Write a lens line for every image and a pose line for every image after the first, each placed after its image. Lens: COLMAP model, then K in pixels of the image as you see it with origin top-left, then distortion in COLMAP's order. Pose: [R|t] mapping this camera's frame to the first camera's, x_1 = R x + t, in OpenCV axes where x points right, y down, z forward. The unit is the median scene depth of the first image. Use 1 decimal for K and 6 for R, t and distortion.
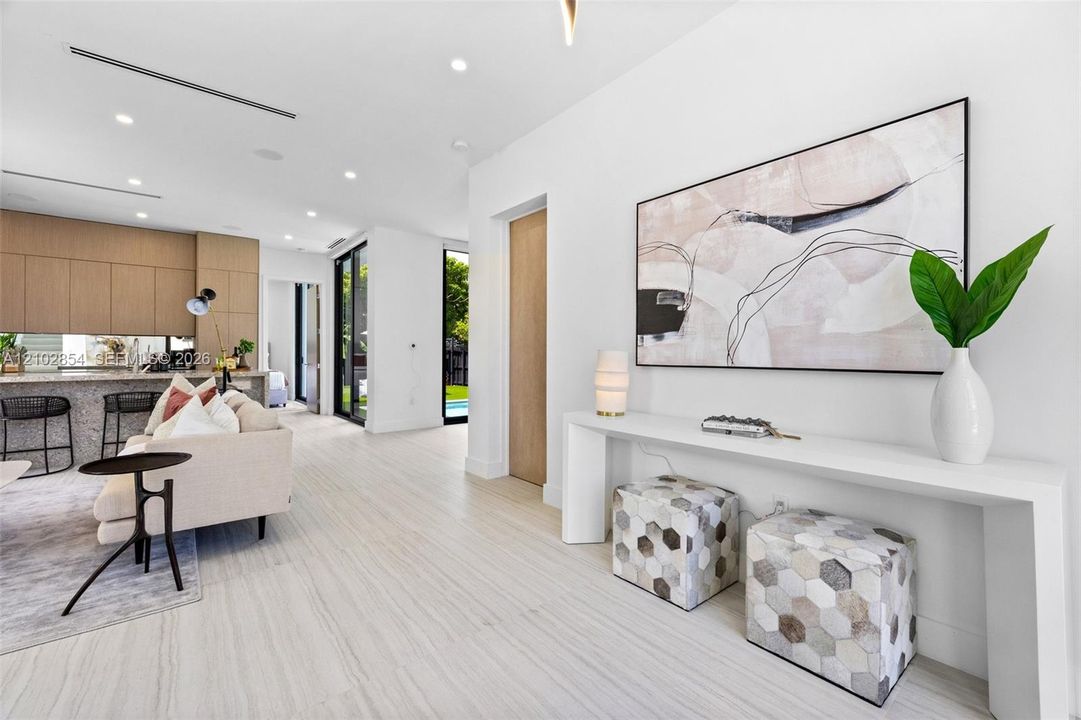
lens RADIAL K [[453.5, 0, 543.2], [0, 453.5, 352.0], [0, 0, 1]] dist [0.003885, -0.000388]
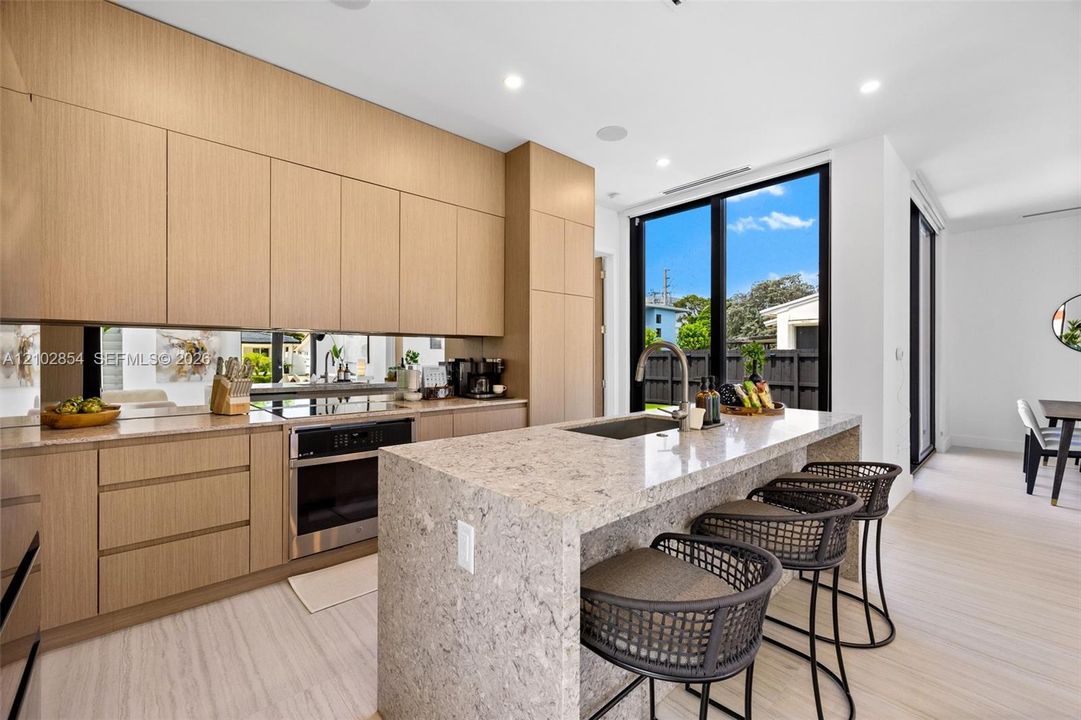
lens RADIAL K [[453.5, 0, 541.5], [0, 453.5, 354.8], [0, 0, 1]] dist [0.003885, -0.000388]
pose [[0.998274, -0.000548, 0.058724, -1.142946], [0.000389, 0.999996, 0.002707, -0.021574], [-0.058725, -0.002680, 0.998271, 0.678326]]
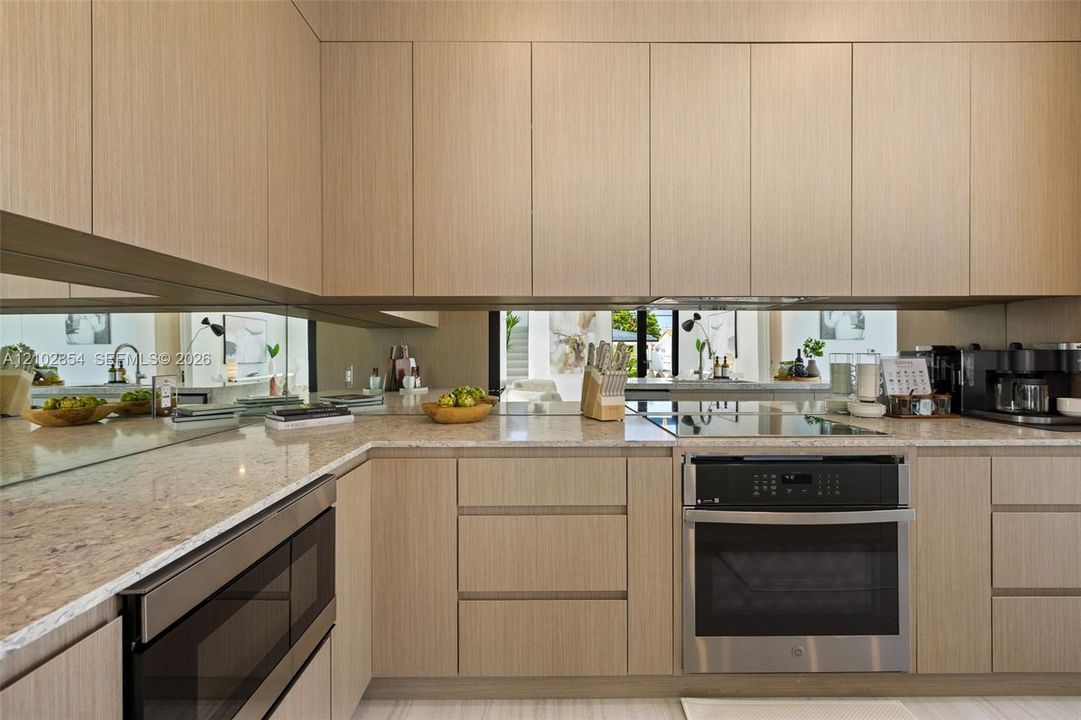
lens RADIAL K [[453.5, 0, 545.9], [0, 453.5, 355.5], [0, 0, 1]] dist [0.003885, -0.000388]
pose [[0.783786, -0.001246, -0.621030, -1.282804], [0.006567, 0.999959, 0.006282, -0.006763], [0.620997, -0.009002, 0.783762, 0.915492]]
